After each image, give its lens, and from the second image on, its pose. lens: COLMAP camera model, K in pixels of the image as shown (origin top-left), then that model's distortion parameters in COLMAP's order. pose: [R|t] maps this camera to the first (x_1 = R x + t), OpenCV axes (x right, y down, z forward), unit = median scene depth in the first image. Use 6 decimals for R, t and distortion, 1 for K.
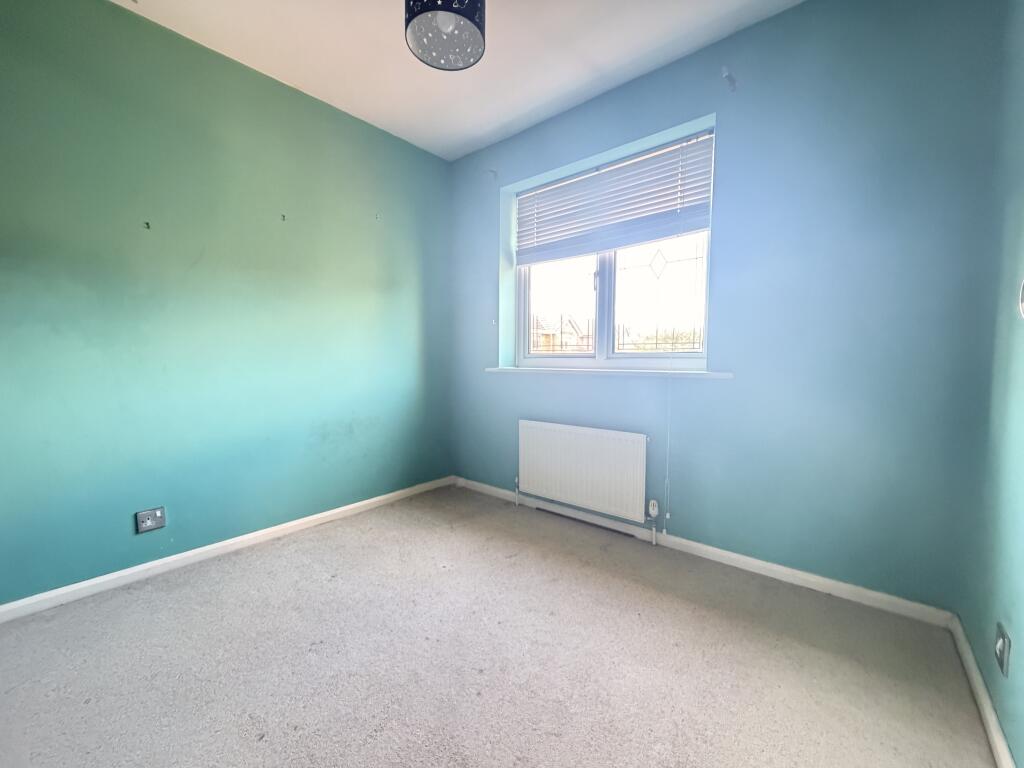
lens RADIAL K [[411.7, 0, 512.3], [0, 411.7, 384.4], [0, 0, 1]] dist [-0.000687, -0.000281]
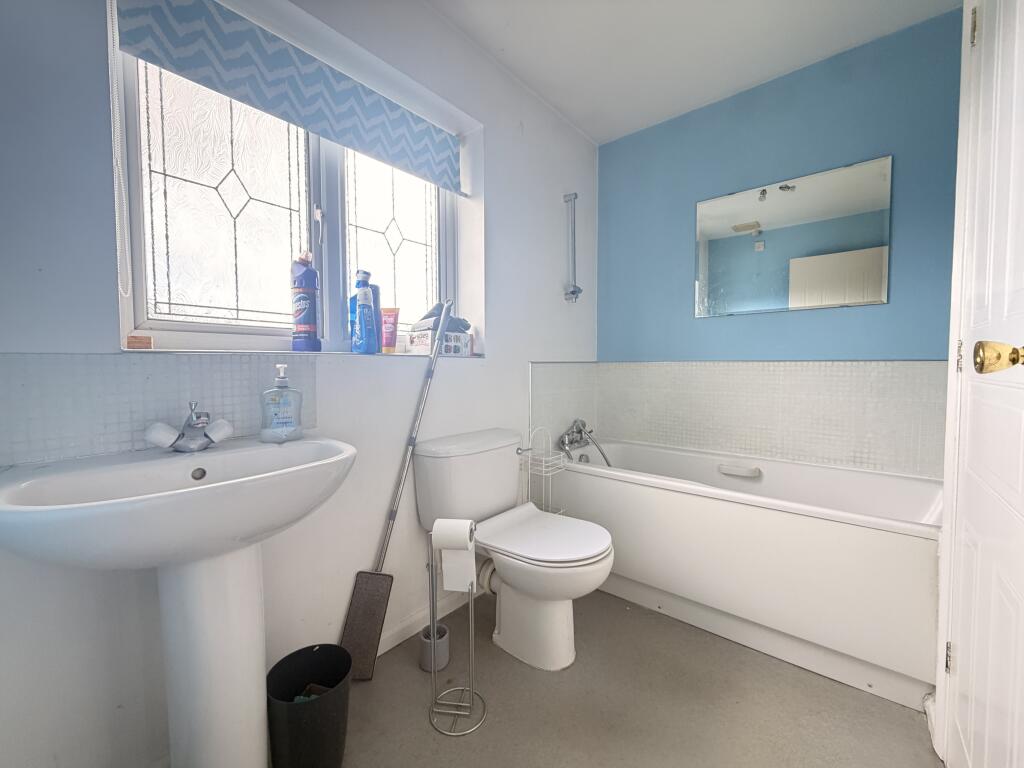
lens RADIAL K [[411.7, 0, 512.5], [0, 411.7, 382.8], [0, 0, 1]] dist [-0.000687, -0.000281]
pose [[-0.007501, -0.047198, 0.998857, -0.286160], [0.061757, 0.996957, 0.047571, 0.008064], [-0.998063, 0.062044, -0.004563, 0.578511]]
